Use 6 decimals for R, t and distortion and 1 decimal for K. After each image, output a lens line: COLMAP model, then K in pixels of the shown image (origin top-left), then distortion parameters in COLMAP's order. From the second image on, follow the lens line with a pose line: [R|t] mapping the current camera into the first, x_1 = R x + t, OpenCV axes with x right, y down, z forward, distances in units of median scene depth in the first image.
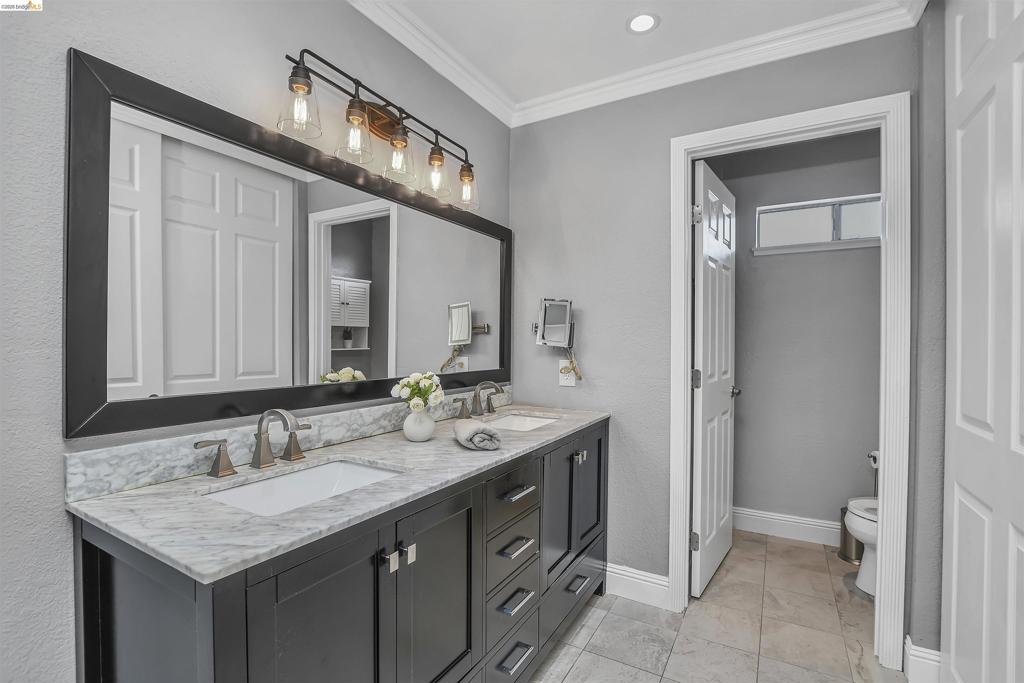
lens RADIAL K [[480.3, 0, 505.9], [0, 480.3, 345.4], [0, 0, 1]] dist [-0.033117, 0.004803]
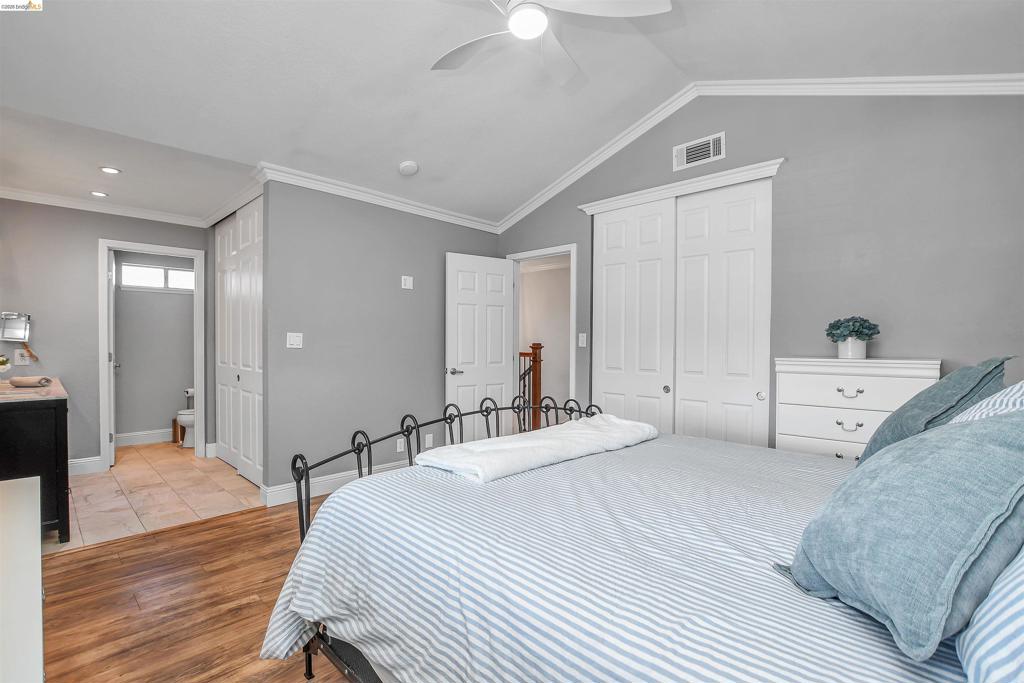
lens RADIAL K [[480.3, 0, 505.9], [0, 480.3, 345.4], [0, 0, 1]] dist [-0.033117, 0.004803]
pose [[0.262041, -0.006694, 0.965033, -1.092163], [0.002578, 0.999977, 0.006236, 0.009052], [-0.965053, 0.000854, 0.262053, -1.152589]]
